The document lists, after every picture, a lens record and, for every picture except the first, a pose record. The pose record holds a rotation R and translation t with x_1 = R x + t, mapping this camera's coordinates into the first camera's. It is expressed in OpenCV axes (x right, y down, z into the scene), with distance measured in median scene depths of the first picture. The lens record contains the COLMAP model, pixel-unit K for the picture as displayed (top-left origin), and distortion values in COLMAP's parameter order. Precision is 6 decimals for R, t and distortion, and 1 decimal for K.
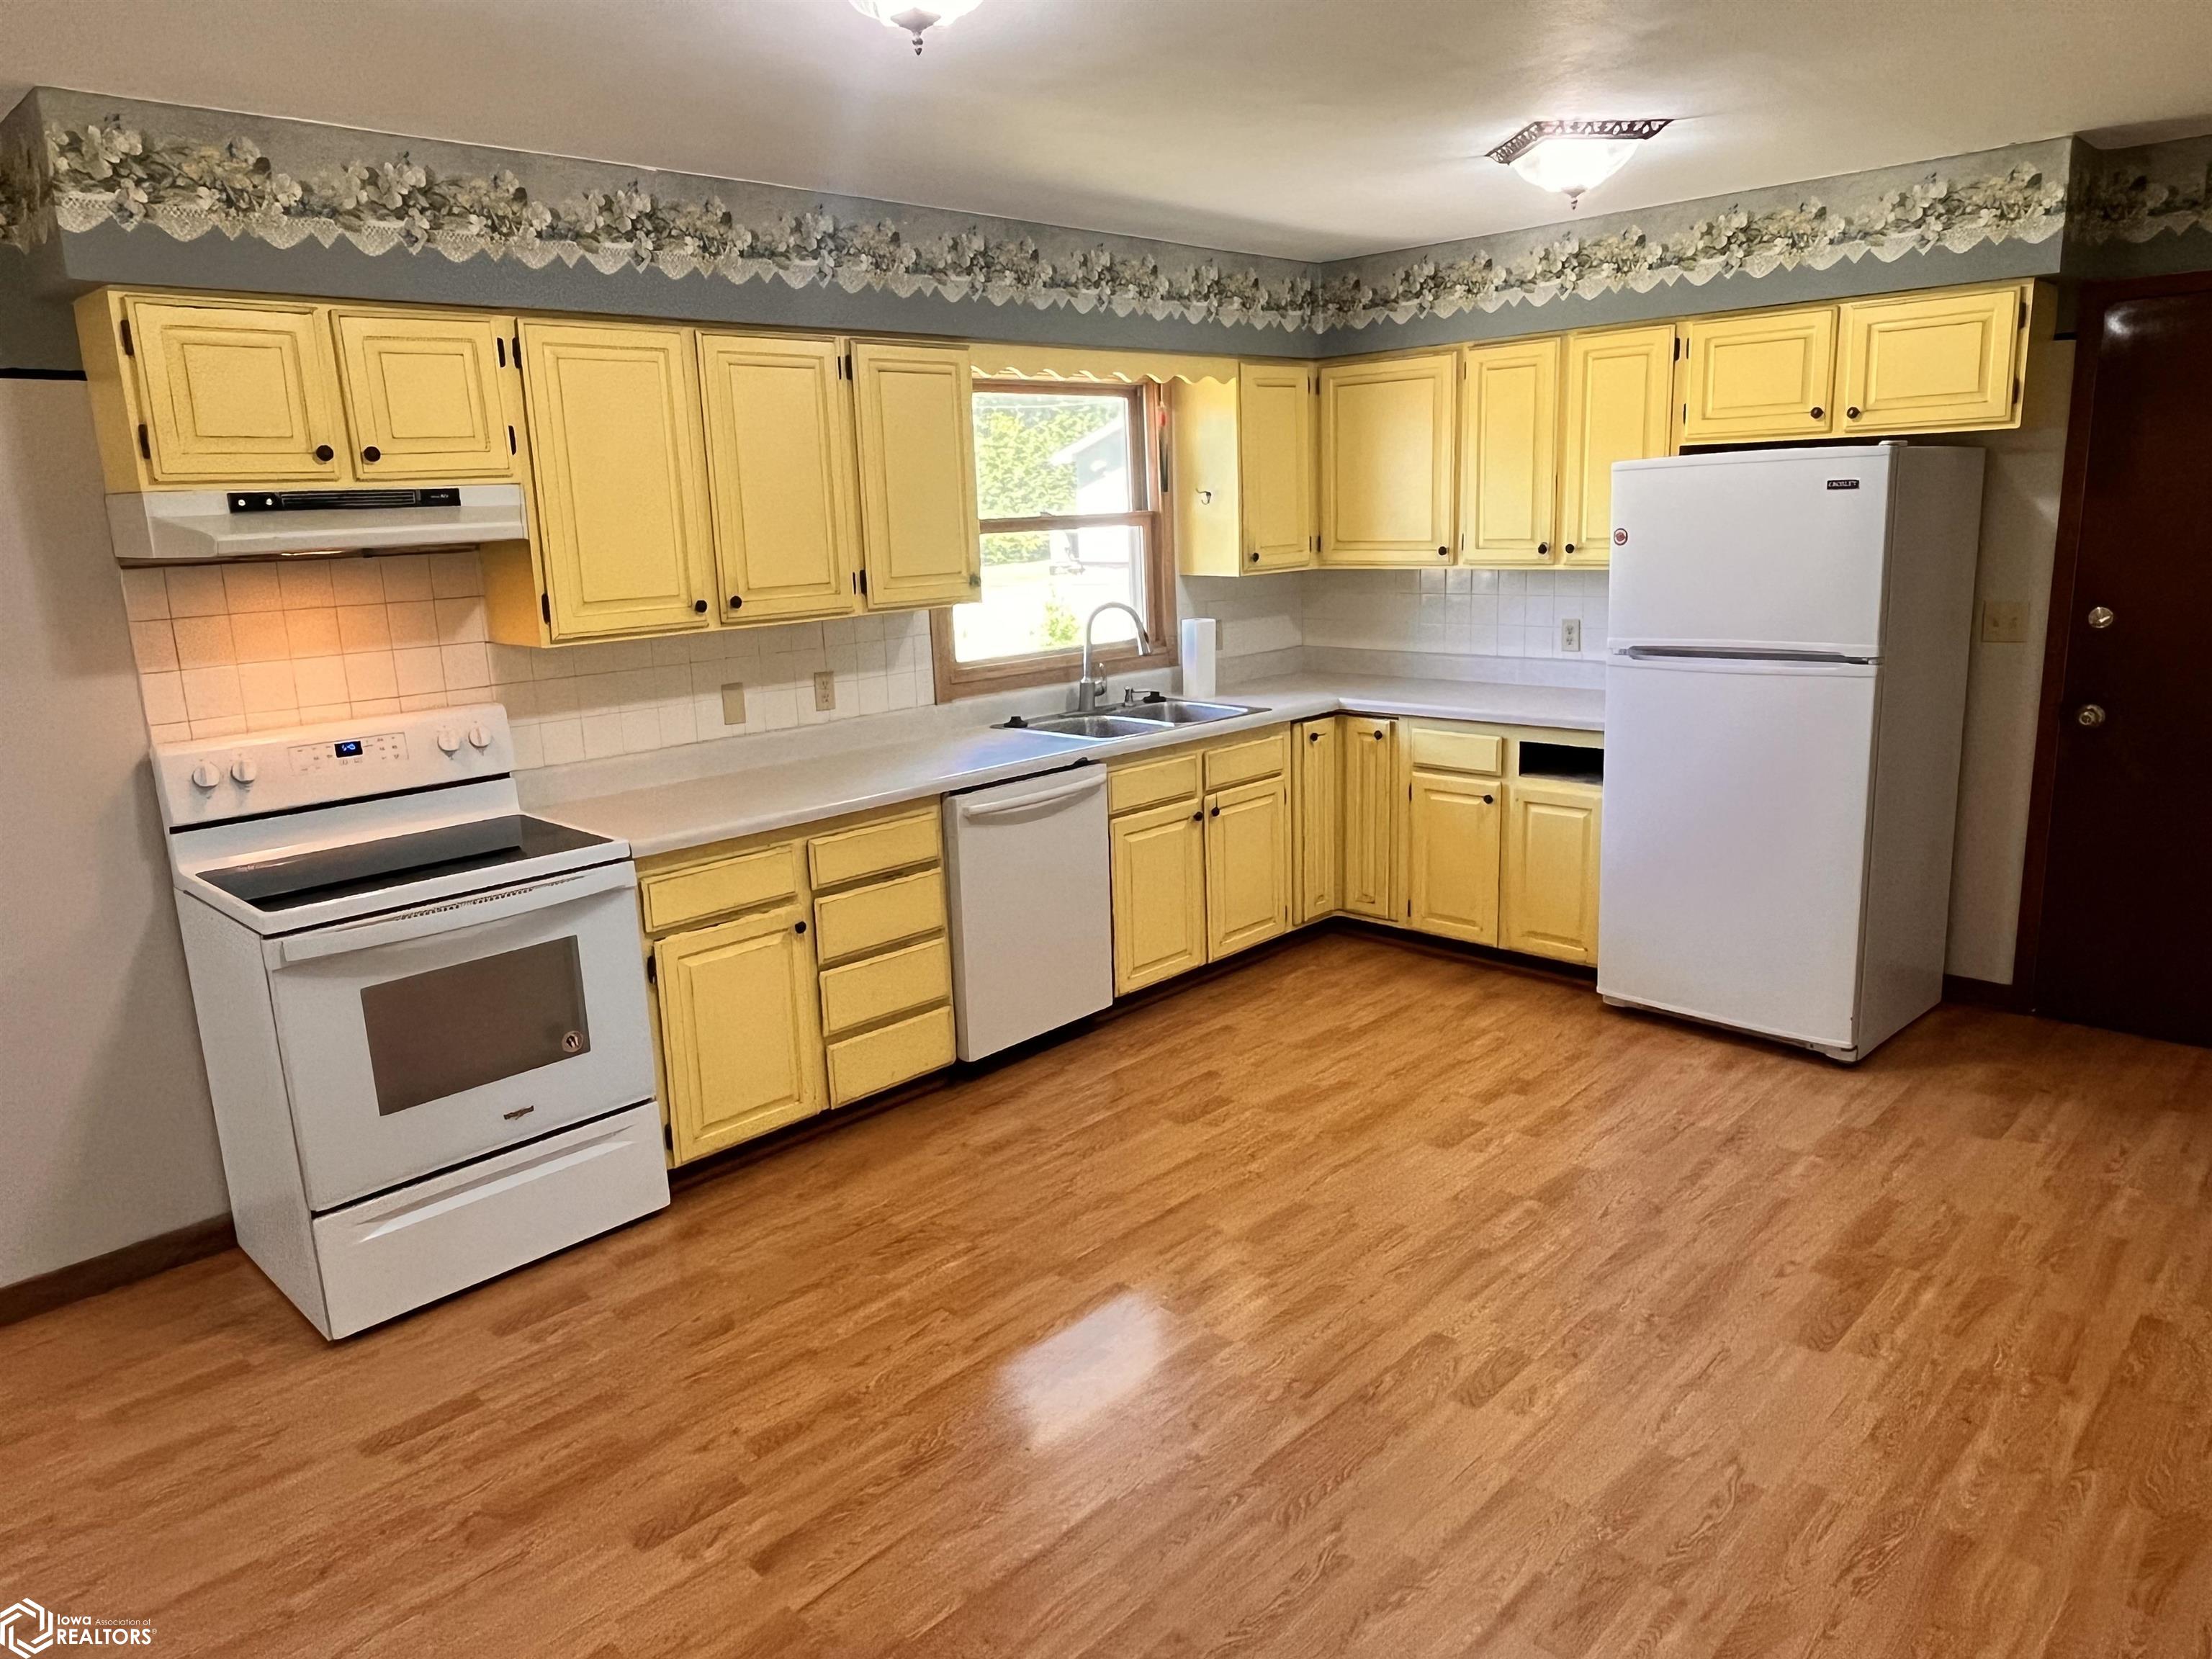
lens RADIAL K [[1490.1, 0, 1106.0], [0, 1490.1, 829.5], [0, 0, 1]] dist [-0.036763, 0.021307]
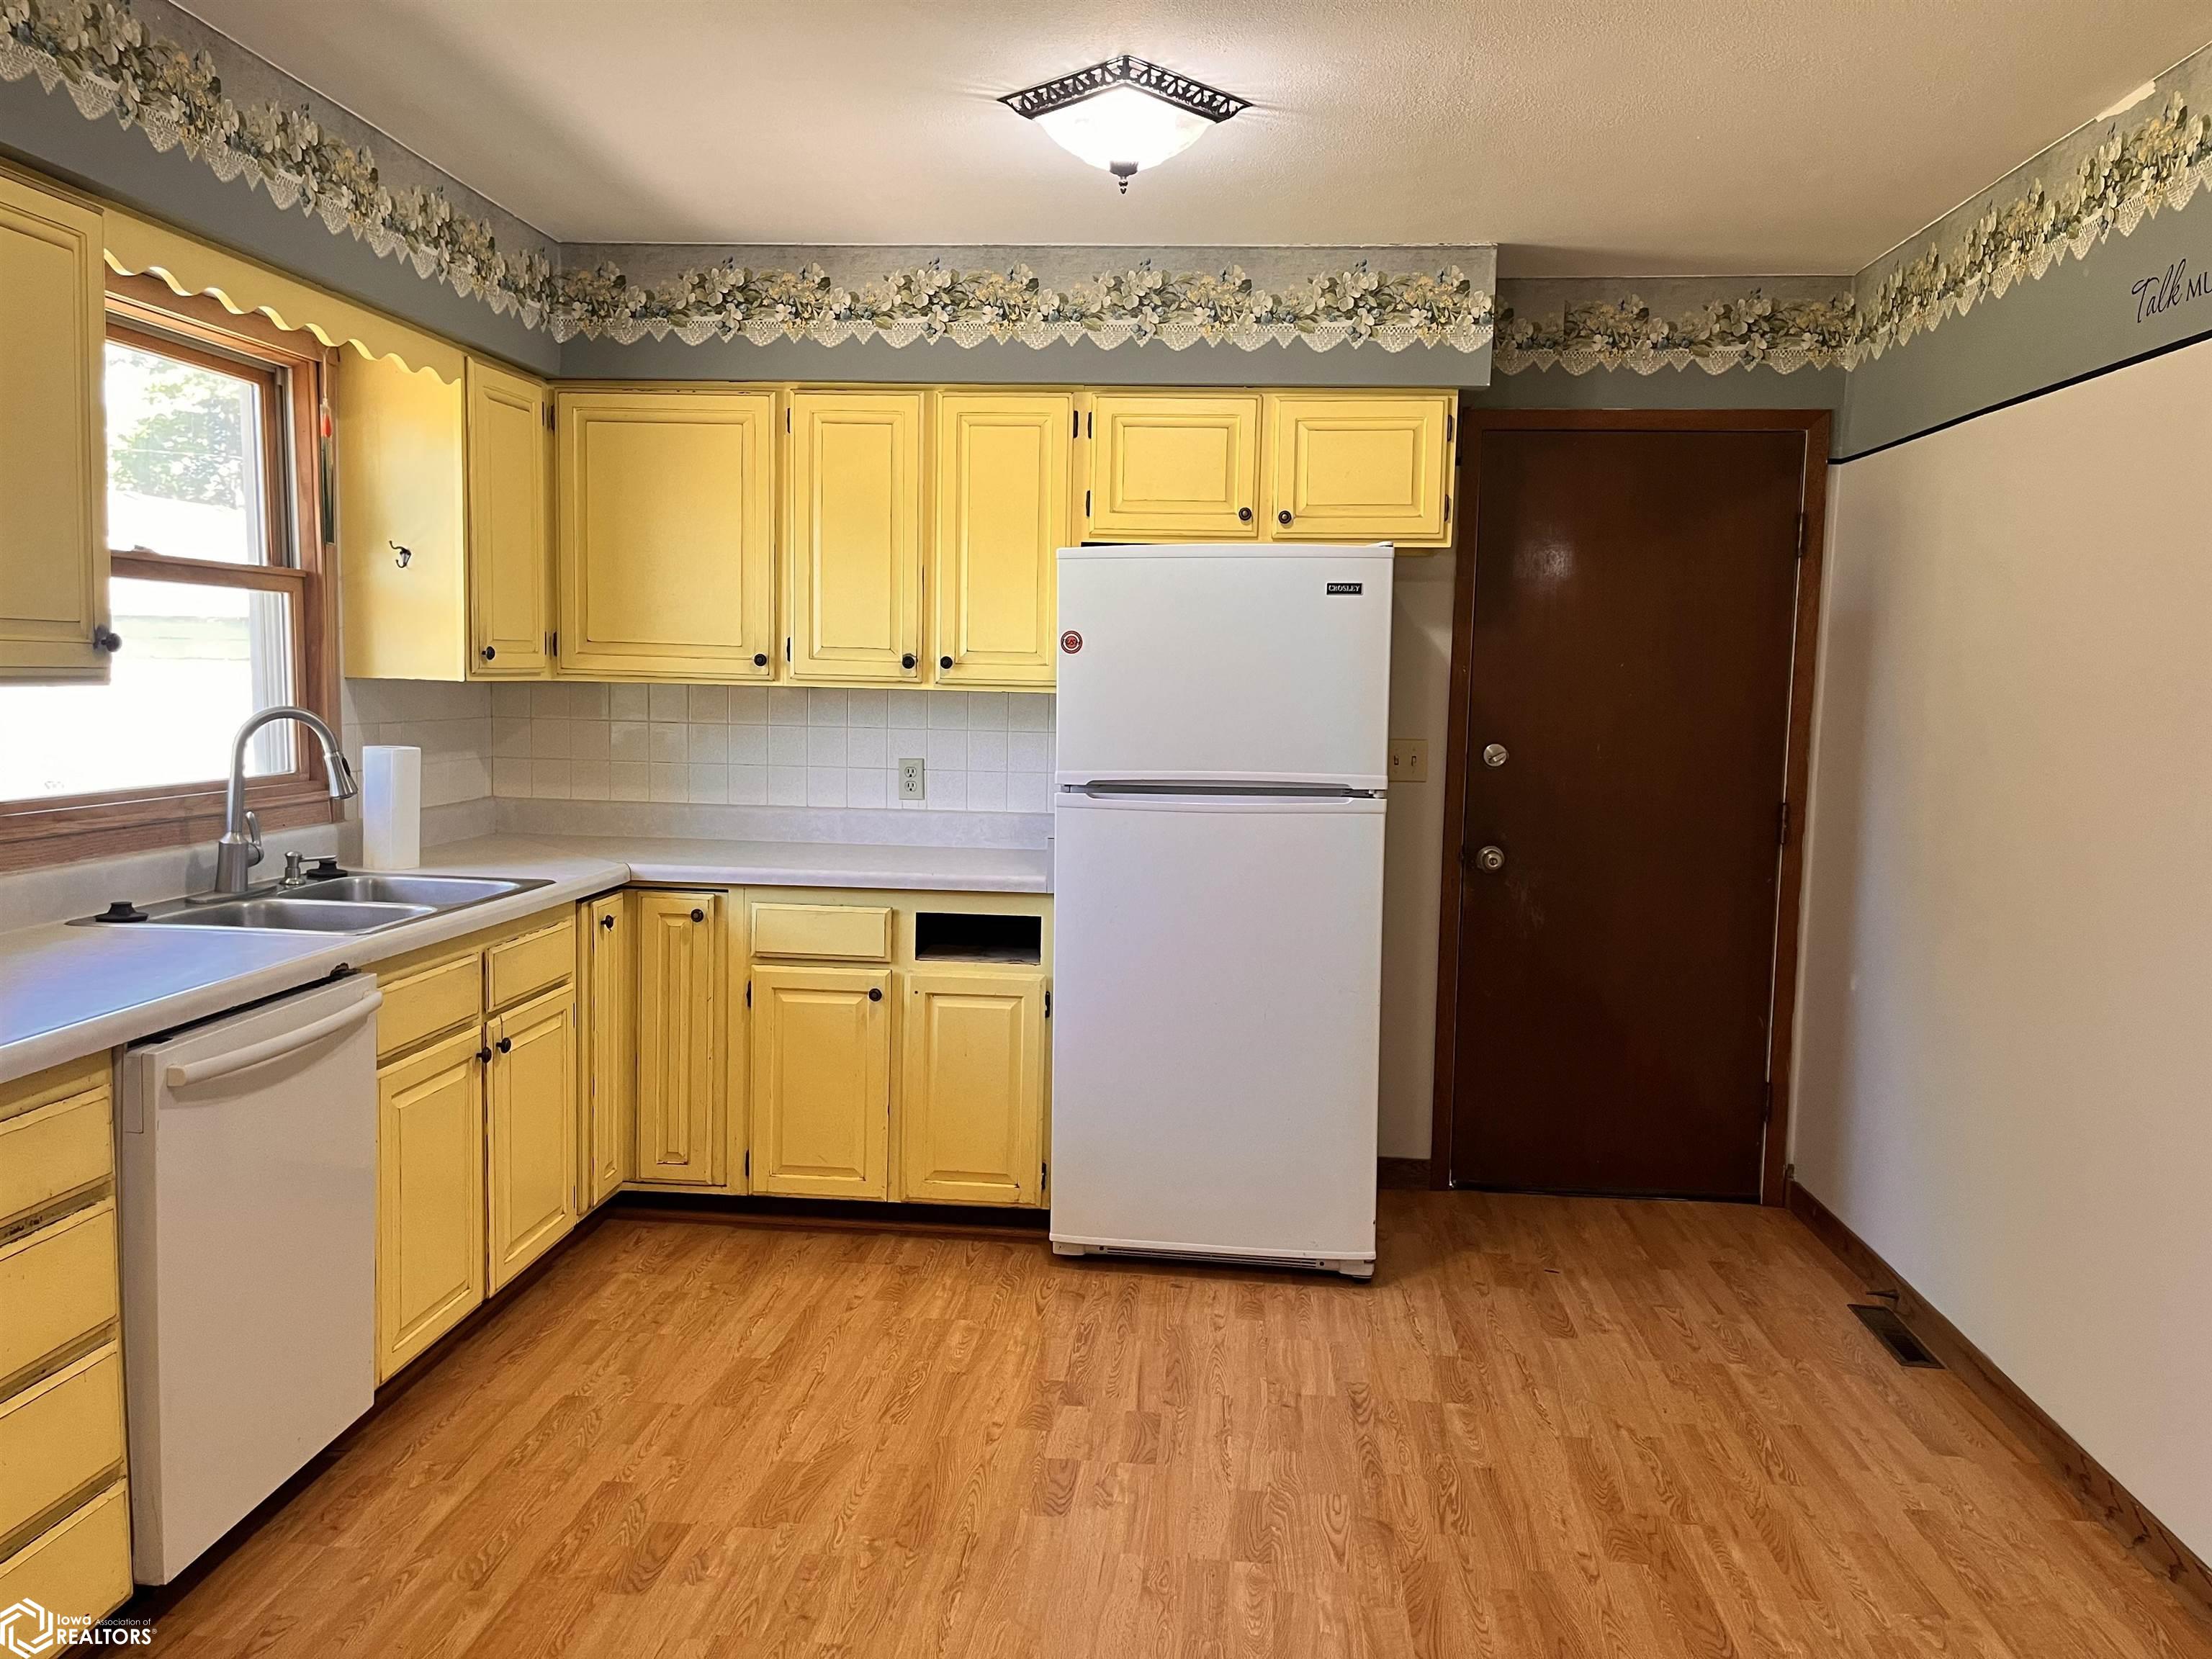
lens RADIAL K [[1675.8, 0, 1106.0], [0, 1675.8, 829.5], [0, 0, 1]] dist [0.062460, -0.094426]
pose [[0.759031, -0.002485, 0.651050, -0.196919], [0.090254, 0.990739, -0.101442, -0.007252], [-0.644769, 0.135757, 0.752226, 0.307990]]
